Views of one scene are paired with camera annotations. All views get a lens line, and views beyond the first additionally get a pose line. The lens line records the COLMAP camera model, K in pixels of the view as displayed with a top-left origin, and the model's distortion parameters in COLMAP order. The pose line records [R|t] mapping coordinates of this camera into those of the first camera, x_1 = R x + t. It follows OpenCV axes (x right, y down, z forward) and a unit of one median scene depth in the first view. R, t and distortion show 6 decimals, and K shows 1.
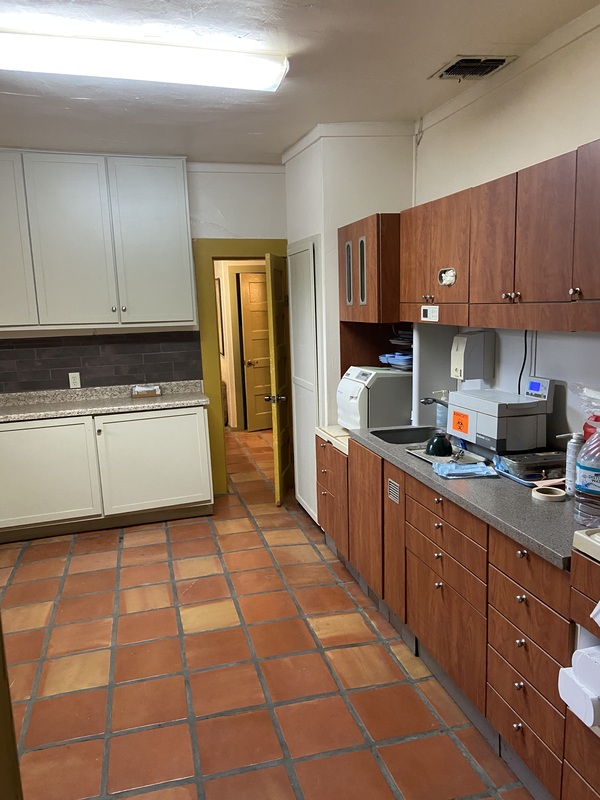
lens RADIAL K [[603.7, 0, 314.0], [0, 603.7, 394.5], [0, 0, 1]] dist [0.123982, -0.169678]
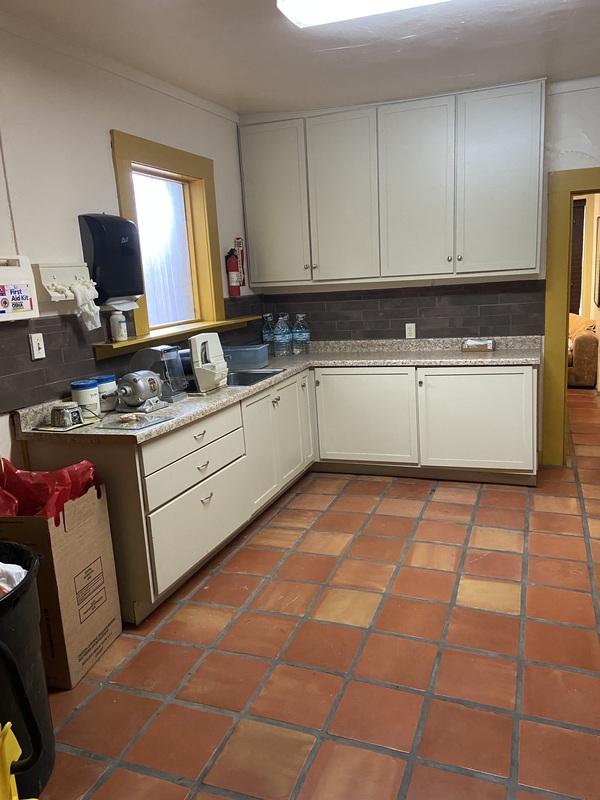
lens RADIAL K [[603.7, 0, 314.0], [0, 603.7, 394.5], [0, 0, 1]] dist [0.123982, -0.169678]
pose [[0.793952, 0.106841, -0.598519, 0.110378], [-0.056811, 0.993168, 0.101927, -0.012765], [0.605320, -0.046922, 0.794598, 0.095340]]
